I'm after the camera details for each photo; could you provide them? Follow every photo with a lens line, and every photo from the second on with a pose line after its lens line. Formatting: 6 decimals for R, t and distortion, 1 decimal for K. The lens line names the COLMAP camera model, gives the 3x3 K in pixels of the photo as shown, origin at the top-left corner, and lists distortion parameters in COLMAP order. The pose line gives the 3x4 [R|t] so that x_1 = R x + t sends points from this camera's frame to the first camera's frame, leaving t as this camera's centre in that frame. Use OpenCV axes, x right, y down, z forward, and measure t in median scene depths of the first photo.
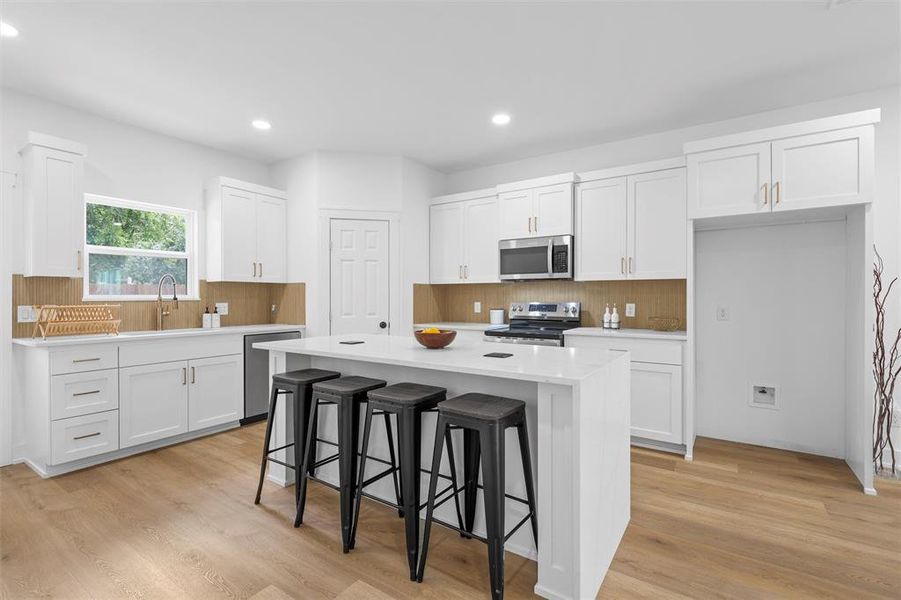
lens RADIAL K [[423.2, 0, 450.0], [0, 423.2, 299.6], [0, 0, 1]] dist [0.003492, 0.000167]
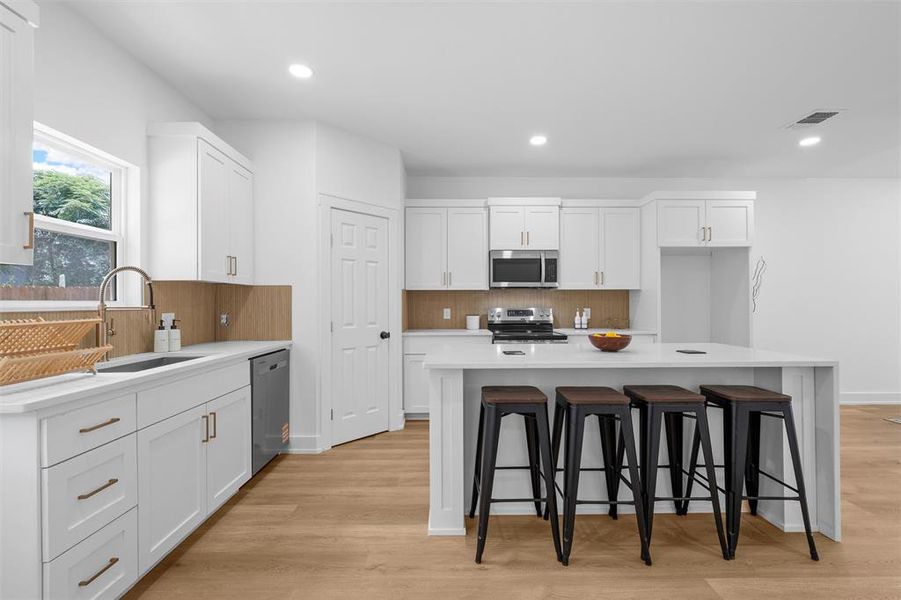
lens RADIAL K [[400.8, 0, 456.2], [0, 400.8, 302.8], [0, 0, 1]] dist [0.002097, 0.000292]
pose [[0.814016, -0.000905, 0.580841, -0.568260], [0.007486, 0.999932, -0.008933, 0.000661], [-0.580794, 0.011620, 0.813968, 0.249122]]
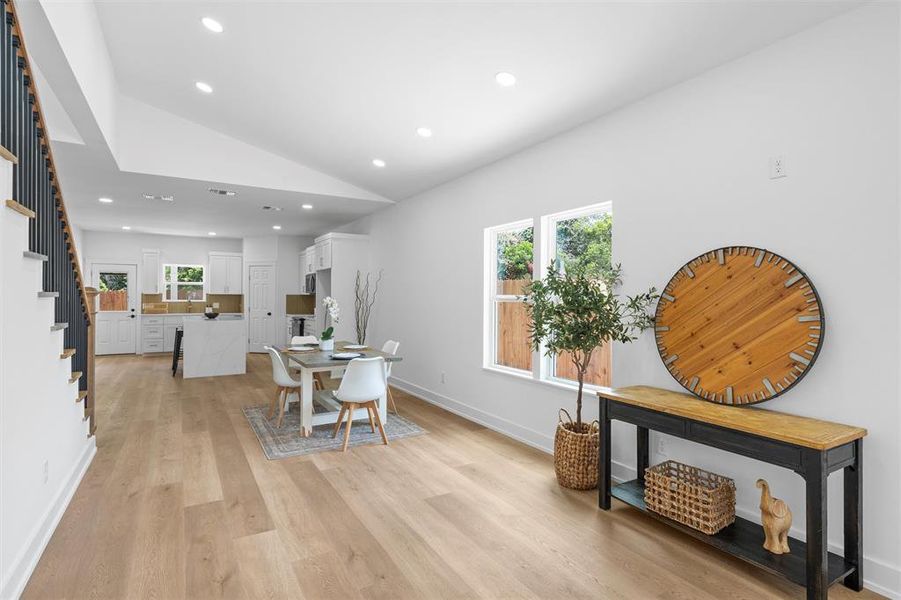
lens RADIAL K [[448.8, 0, 451.6], [0, 448.8, 296.4], [0, 0, 1]] dist [-0.000521, -0.000075]
pose [[0.909968, 0.003788, -0.414661, 1.816325], [-0.004948, 0.999986, -0.001724, -0.033439], [0.414649, 0.003620, 0.909974, -0.791525]]
